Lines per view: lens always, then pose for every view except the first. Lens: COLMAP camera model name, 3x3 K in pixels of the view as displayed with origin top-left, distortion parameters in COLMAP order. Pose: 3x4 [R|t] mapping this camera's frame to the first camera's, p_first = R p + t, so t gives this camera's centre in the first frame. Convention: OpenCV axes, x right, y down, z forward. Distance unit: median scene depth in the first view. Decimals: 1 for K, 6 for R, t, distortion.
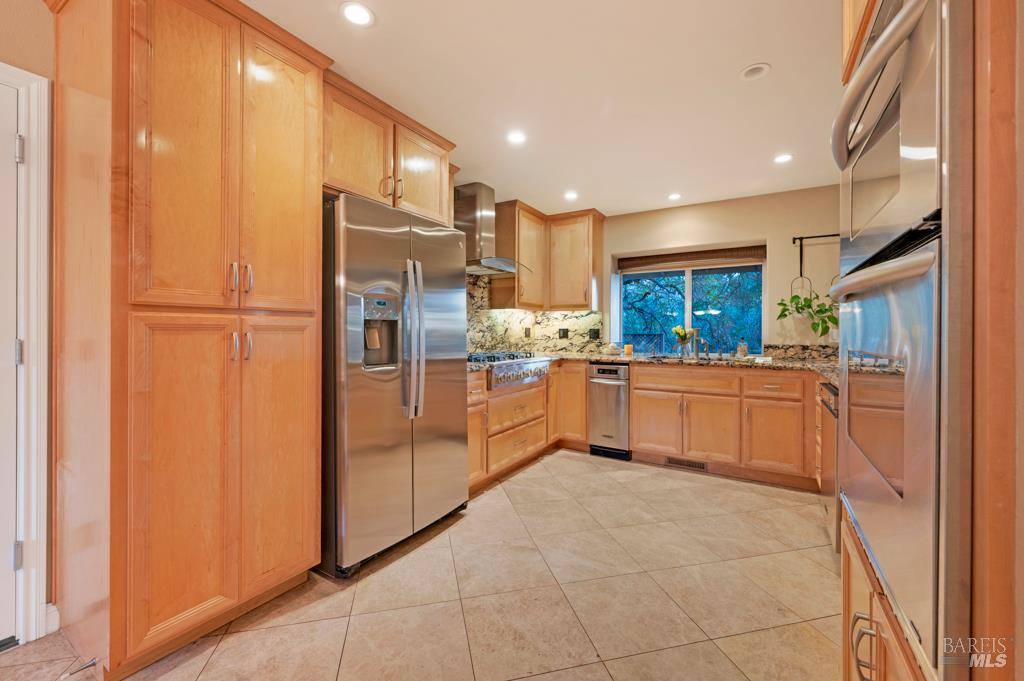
lens RADIAL K [[407.3, 0, 511.9], [0, 407.3, 334.2], [0, 0, 1]] dist [-0.001089, 0.000354]
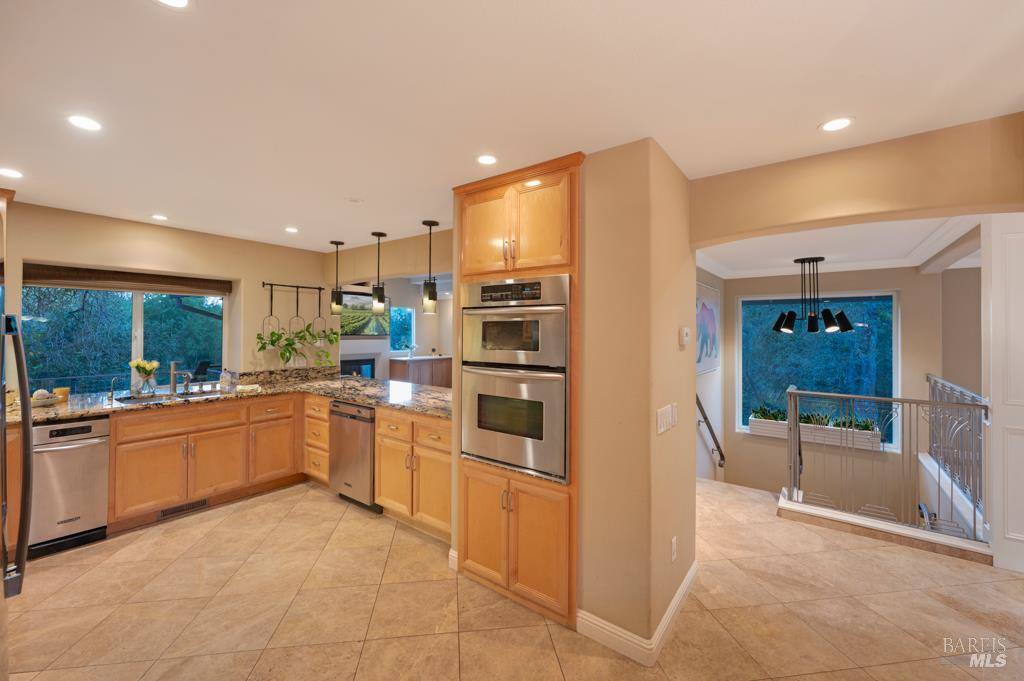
lens RADIAL K [[407.3, 0, 511.9], [0, 407.3, 334.2], [0, 0, 1]] dist [-0.001089, 0.000354]
pose [[0.099060, -0.008840, 0.995042, -0.475284], [-0.000520, 0.999960, 0.008935, -0.103320], [-0.995081, -0.001402, 0.099051, 0.165677]]
